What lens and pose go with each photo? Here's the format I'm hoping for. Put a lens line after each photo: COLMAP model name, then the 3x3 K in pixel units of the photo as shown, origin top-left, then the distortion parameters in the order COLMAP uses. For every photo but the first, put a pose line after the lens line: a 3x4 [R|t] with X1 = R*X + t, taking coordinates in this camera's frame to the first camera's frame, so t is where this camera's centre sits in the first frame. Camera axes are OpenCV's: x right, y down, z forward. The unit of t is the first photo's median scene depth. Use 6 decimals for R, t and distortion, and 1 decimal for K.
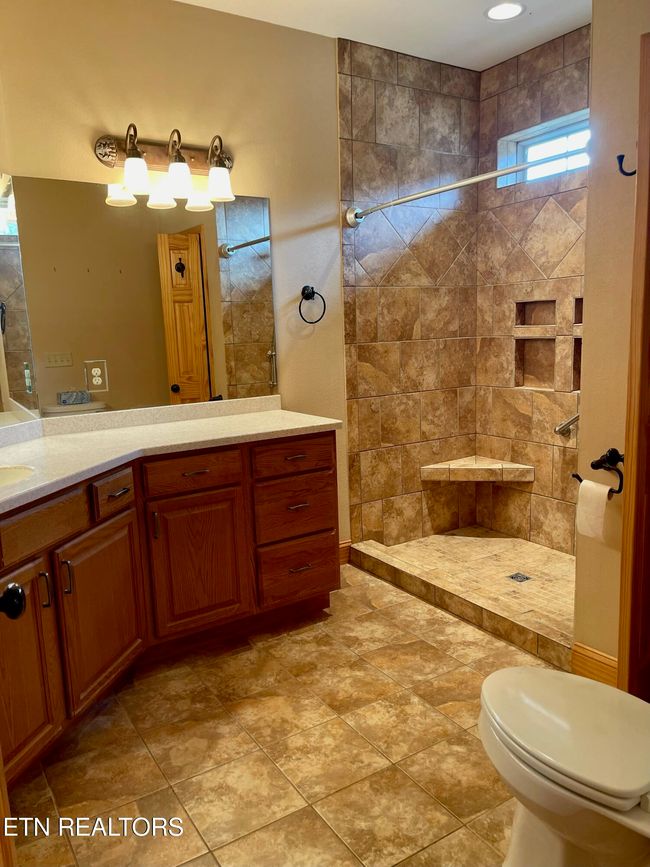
lens RADIAL K [[651.8, 0, 322.5], [0, 651.8, 430.8], [0, 0, 1]] dist [0.073623, -0.088607]
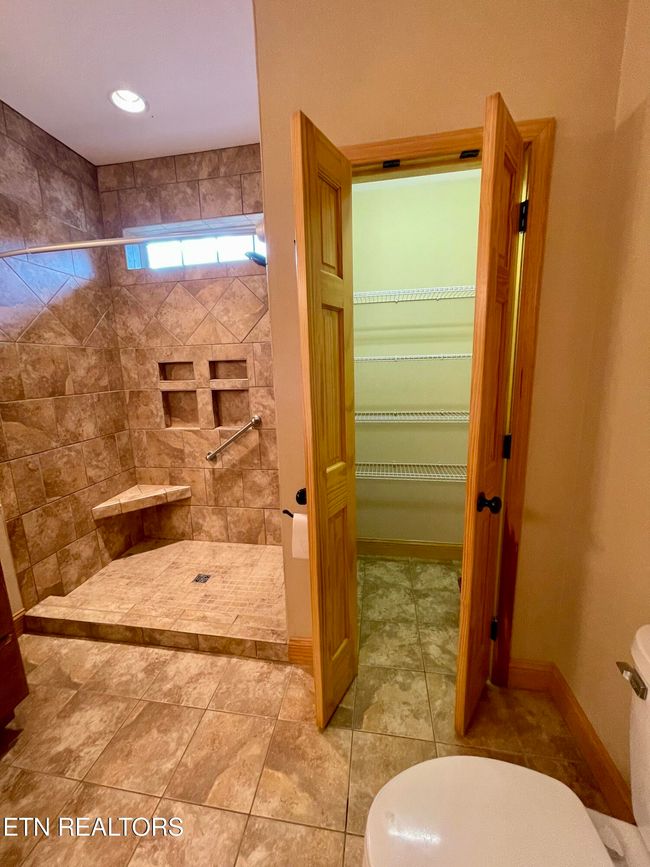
lens RADIAL K [[335.2, 0, 303.6], [0, 335.2, 431.0], [0, 0, 1]] dist [0.001752, 0.000704]
pose [[0.670410, -0.124473, 0.731476, -0.009525], [0.122397, 0.990875, 0.056435, -0.067031], [-0.731826, 0.051695, 0.679528, 0.359903]]
